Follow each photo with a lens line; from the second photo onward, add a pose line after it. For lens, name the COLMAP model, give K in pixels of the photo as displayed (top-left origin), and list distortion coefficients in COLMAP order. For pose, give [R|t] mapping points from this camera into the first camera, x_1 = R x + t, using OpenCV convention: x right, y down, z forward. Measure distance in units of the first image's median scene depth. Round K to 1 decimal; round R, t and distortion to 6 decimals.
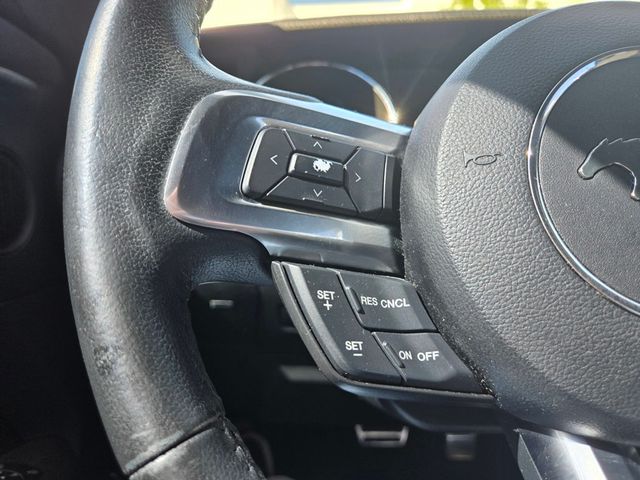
lens RADIAL K [[449.9, 0, 320.0], [0, 449.9, 240.0], [0, 0, 1]] dist [0.008076, -0.005564]
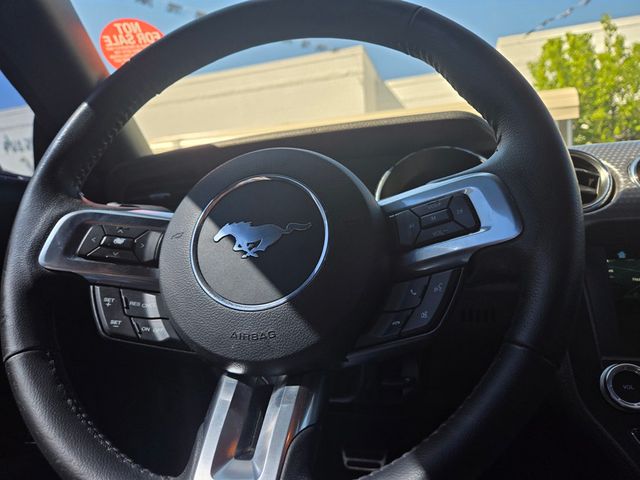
lens RADIAL K [[449.9, 0, 320.0], [0, 449.9, 240.0], [0, 0, 1]] dist [0.008076, -0.005564]
pose [[0.972230, -0.044262, -0.229802, 1.475496], [0.013744, 0.991056, -0.132736, 0.133660], [0.233622, 0.125892, 0.964143, -0.884690]]
